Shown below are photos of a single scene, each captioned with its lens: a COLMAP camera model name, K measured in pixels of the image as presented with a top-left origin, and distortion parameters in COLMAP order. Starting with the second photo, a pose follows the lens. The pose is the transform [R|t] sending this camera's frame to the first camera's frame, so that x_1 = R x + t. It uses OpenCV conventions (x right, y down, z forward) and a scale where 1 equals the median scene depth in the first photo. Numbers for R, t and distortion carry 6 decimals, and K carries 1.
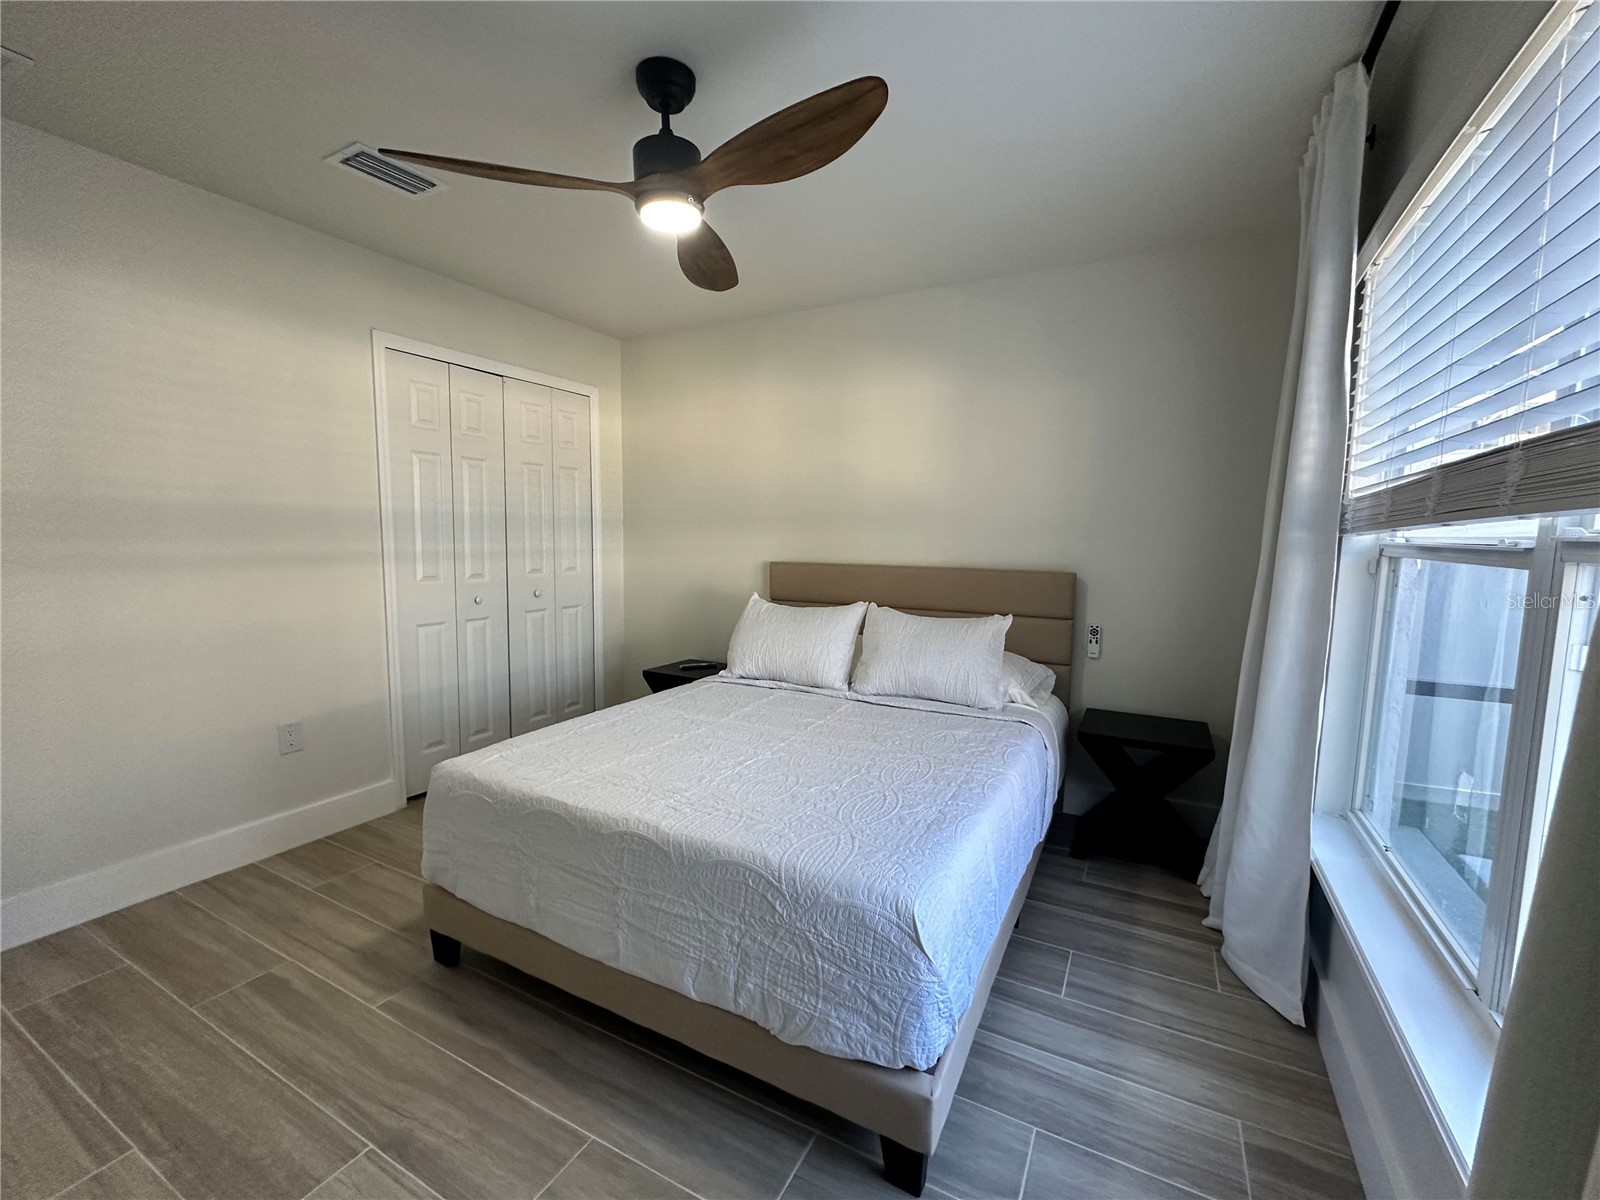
lens RADIAL K [[639.6, 0, 800.0], [0, 639.6, 600.0], [0, 0, 1]] dist [-0.001680, 0.000103]
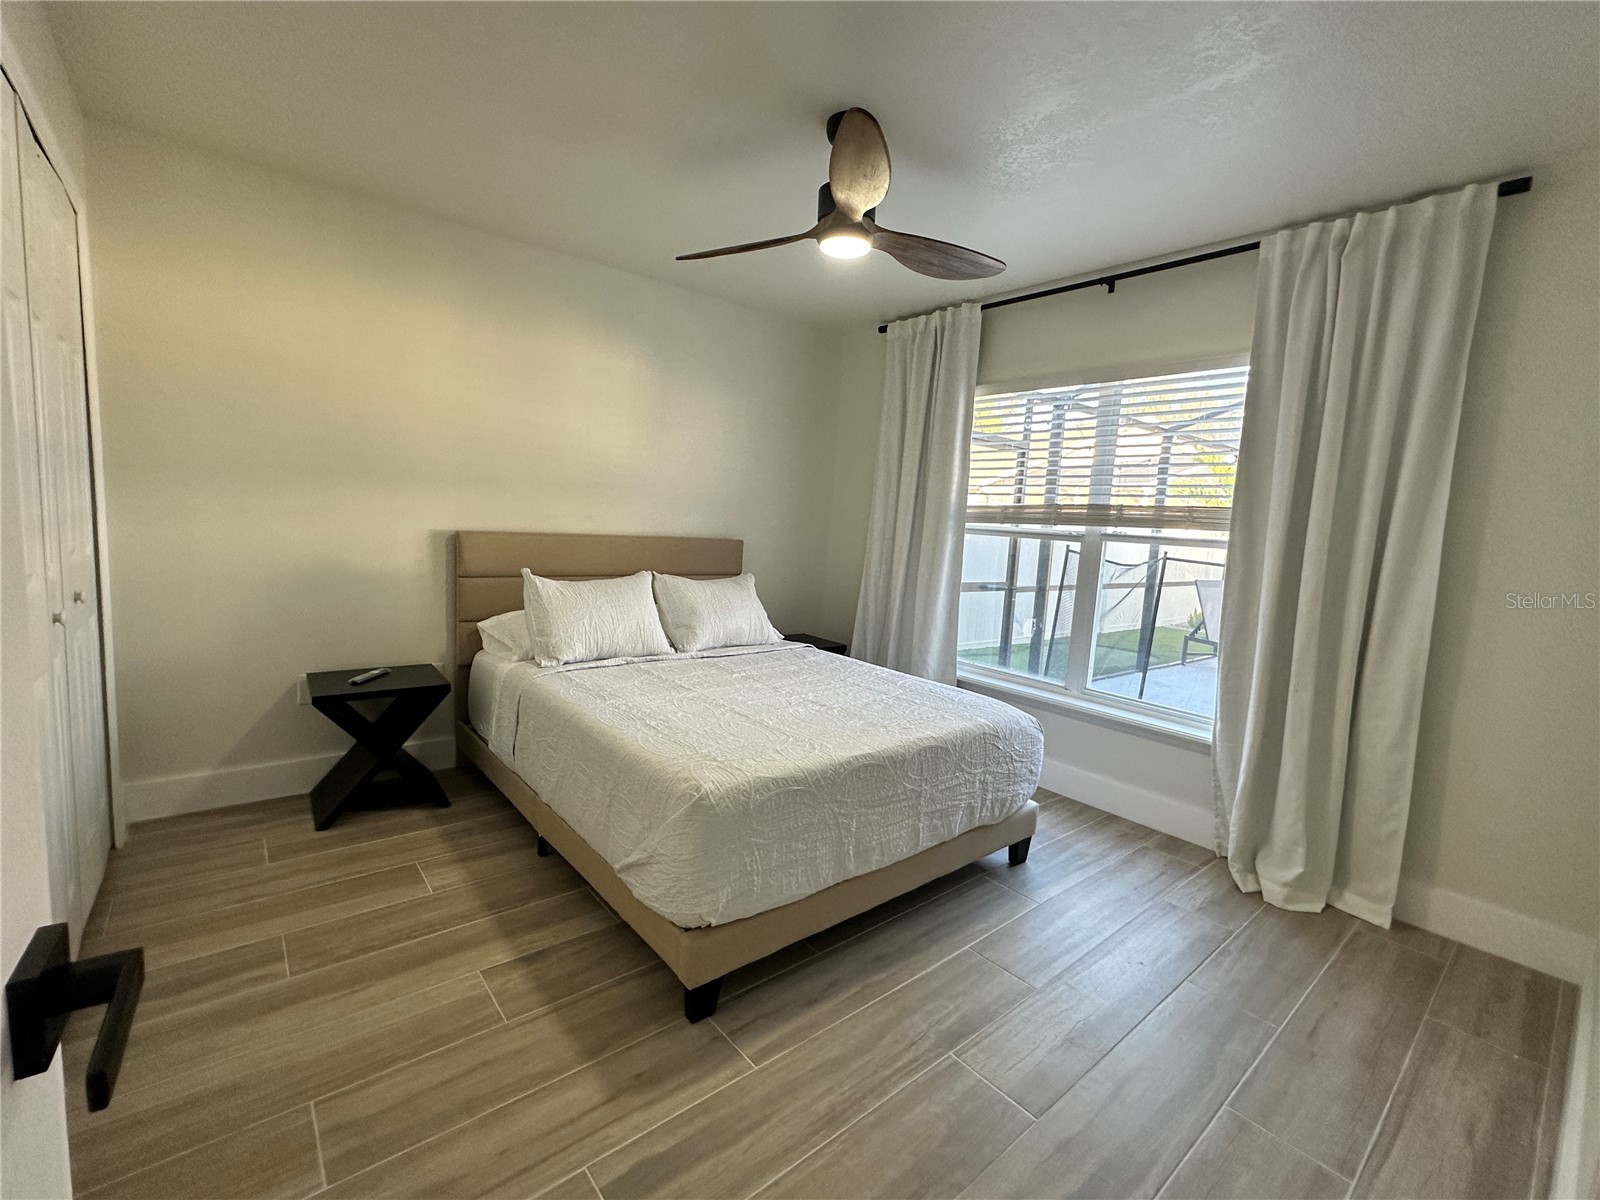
lens RADIAL K [[633.6, 0, 797.1], [0, 633.6, 591.6], [0, 0, 1]] dist [0.000469, 0.000044]
pose [[0.430008, -0.089506, 0.898377, -1.323877], [0.036289, 0.995983, 0.081860, -0.073168], [-0.902095, -0.002599, 0.431529, 0.564646]]
